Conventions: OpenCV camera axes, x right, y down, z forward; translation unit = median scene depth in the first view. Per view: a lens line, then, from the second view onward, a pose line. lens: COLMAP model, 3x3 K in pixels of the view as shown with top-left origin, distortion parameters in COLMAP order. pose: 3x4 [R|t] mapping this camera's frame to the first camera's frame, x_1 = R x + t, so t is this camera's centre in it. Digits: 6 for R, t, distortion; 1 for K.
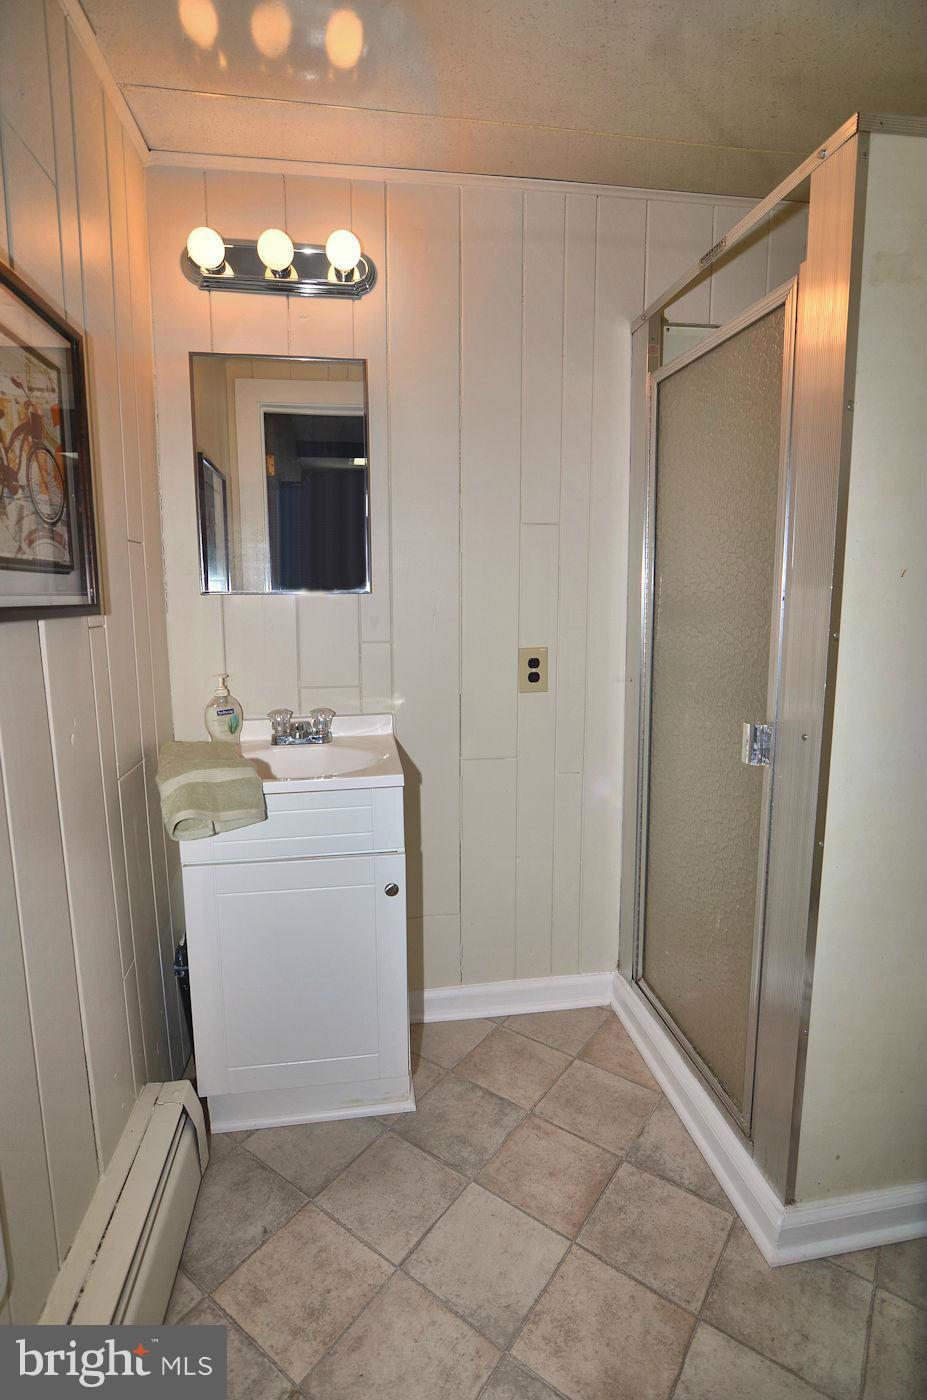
lens RADIAL K [[679.7, 0, 456.9], [0, 679.7, 690.5], [0, 0, 1]] dist [-0.028026, 0.006844]
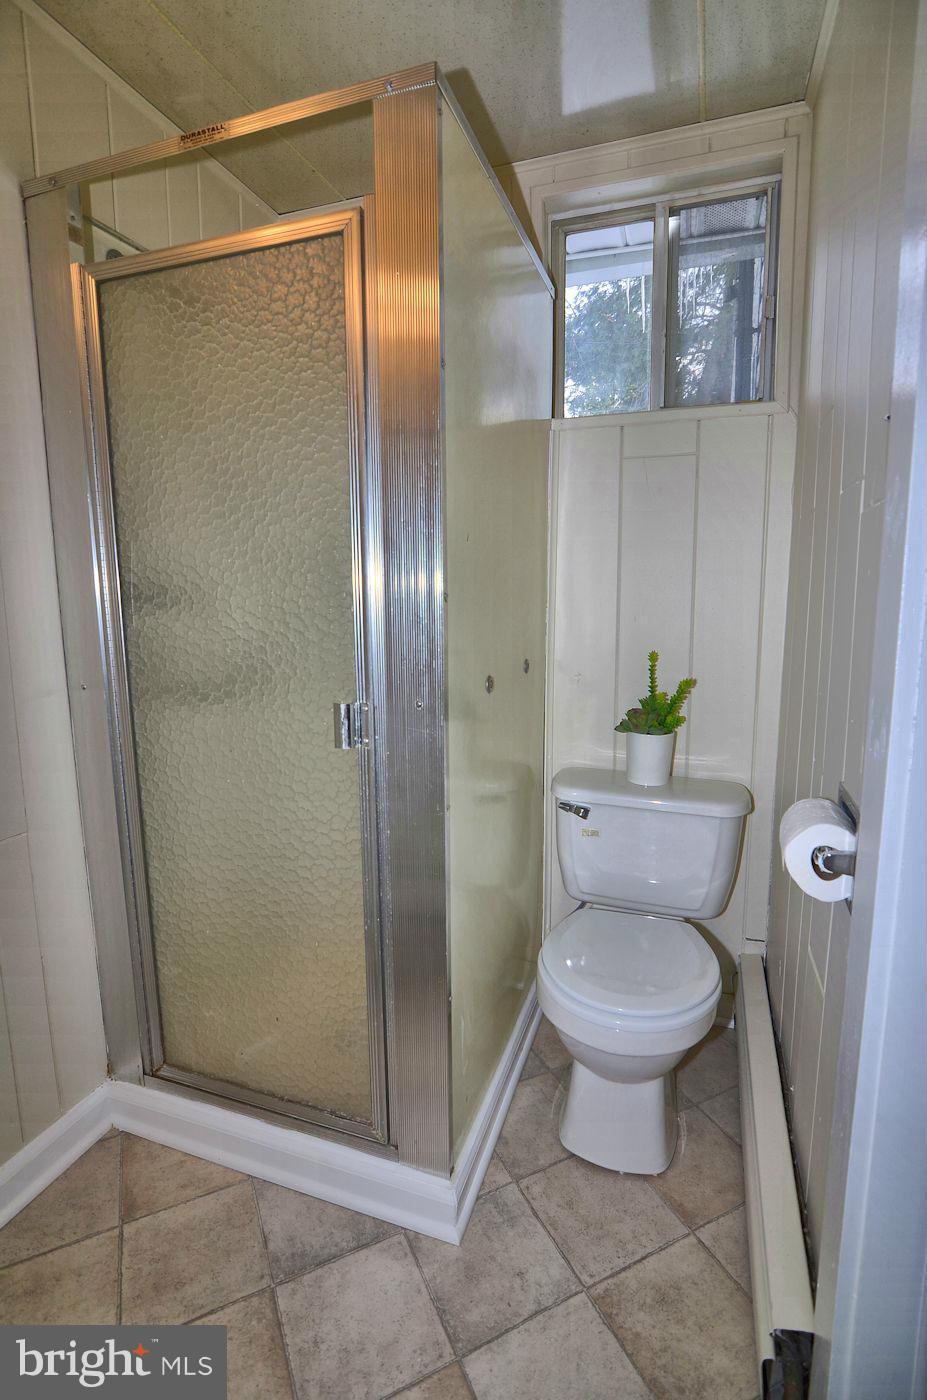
lens RADIAL K [[679.7, 0, 460.4], [0, 679.7, 687.2], [0, 0, 1]] dist [-0.028026, 0.006844]
pose [[0.470335, -0.123628, 0.873786, -0.251497], [0.135711, 0.988493, 0.066808, -0.010223], [-0.871991, 0.087161, 0.481701, 0.398507]]
